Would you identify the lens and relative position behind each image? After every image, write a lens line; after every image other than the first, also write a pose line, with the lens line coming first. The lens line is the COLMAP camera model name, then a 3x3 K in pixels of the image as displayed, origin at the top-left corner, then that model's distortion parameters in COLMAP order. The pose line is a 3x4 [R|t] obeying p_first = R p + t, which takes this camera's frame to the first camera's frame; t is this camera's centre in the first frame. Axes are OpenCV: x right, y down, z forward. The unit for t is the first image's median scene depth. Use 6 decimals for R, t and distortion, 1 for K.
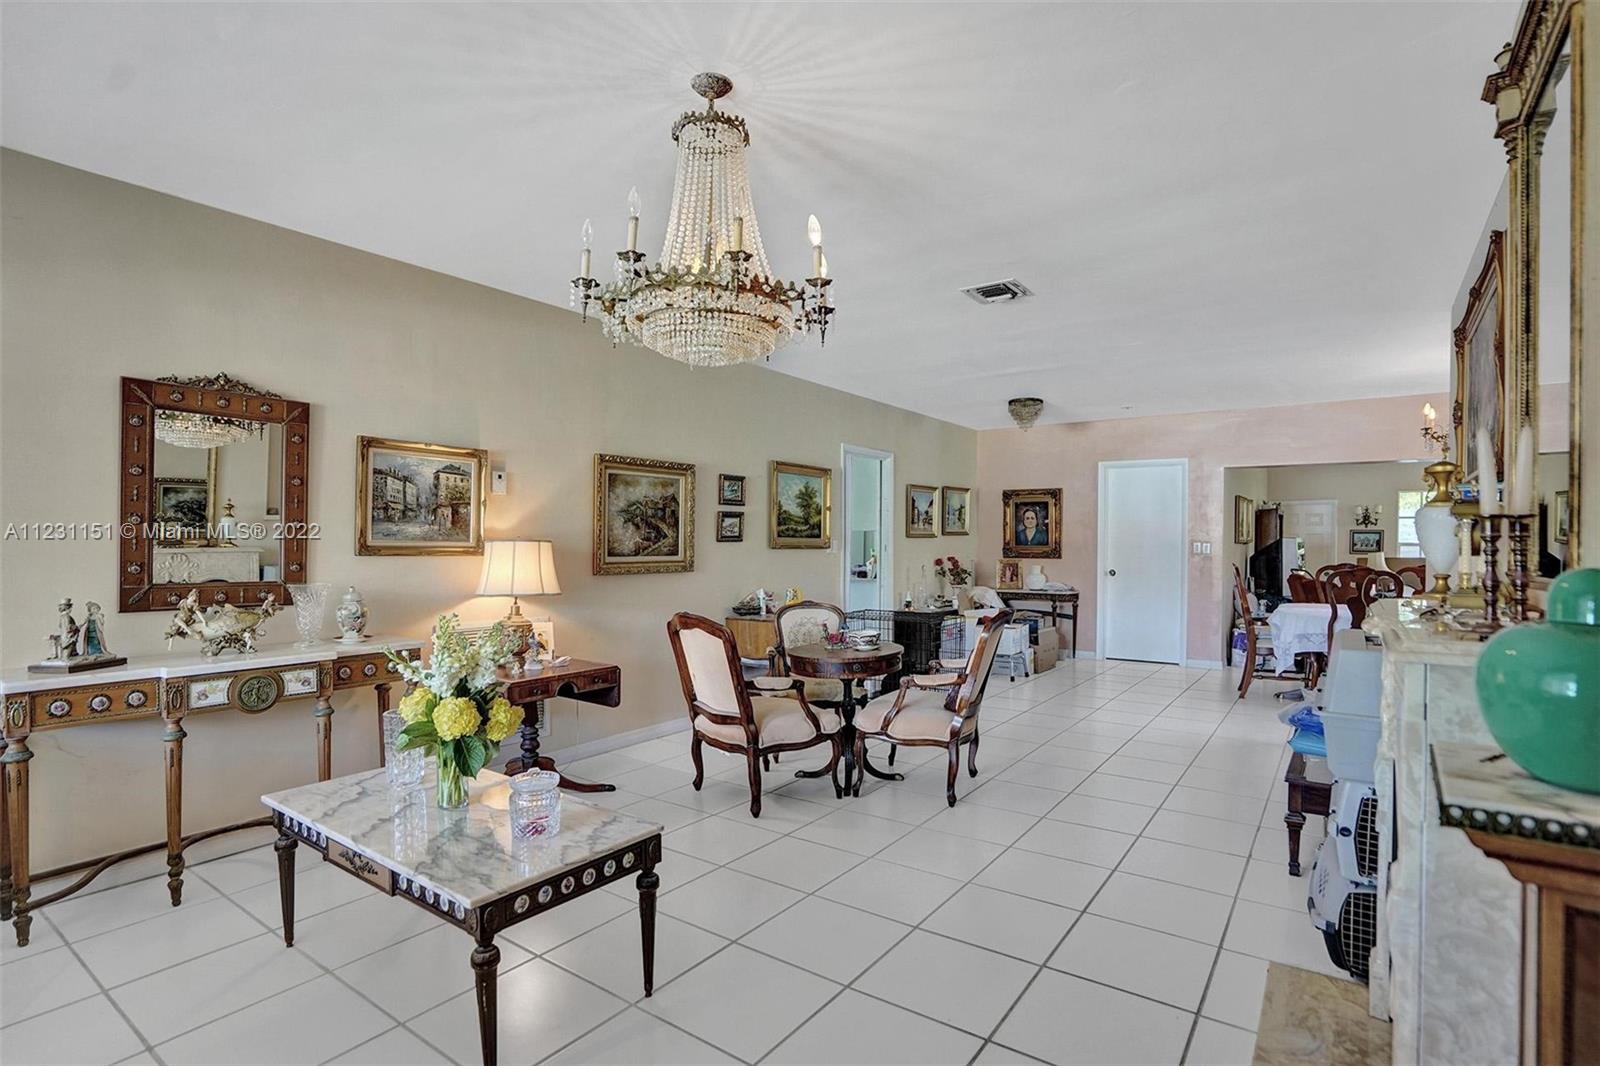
lens RADIAL K [[774.6, 0, 797.4], [0, 774.6, 542.4], [0, 0, 1]] dist [-0.002419, -0.000224]
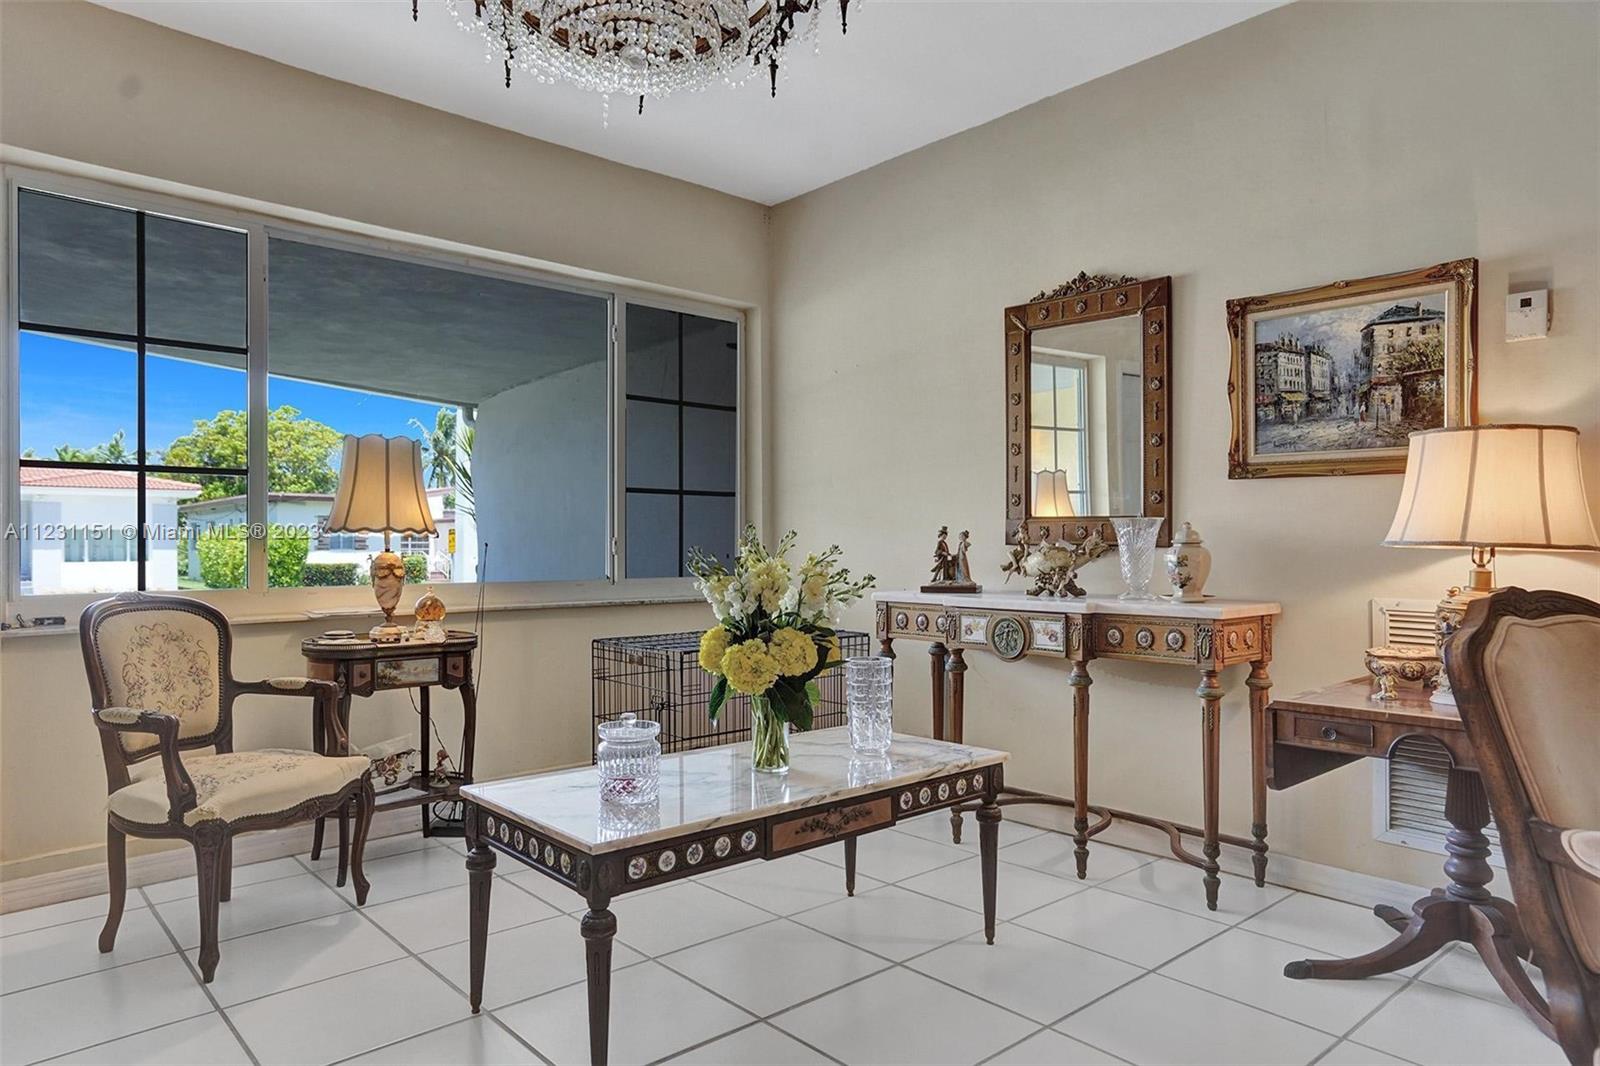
lens RADIAL K [[1017.5, 0, 798.2], [0, 1017.5, 530.5], [0, 0, 1]] dist [0.002154, 0.001459]
pose [[-0.207307, -0.011894, -0.978204, 0.352113], [0.005201, 0.999899, -0.013260, 0.067076], [0.978262, -0.007837, -0.207224, 0.765578]]
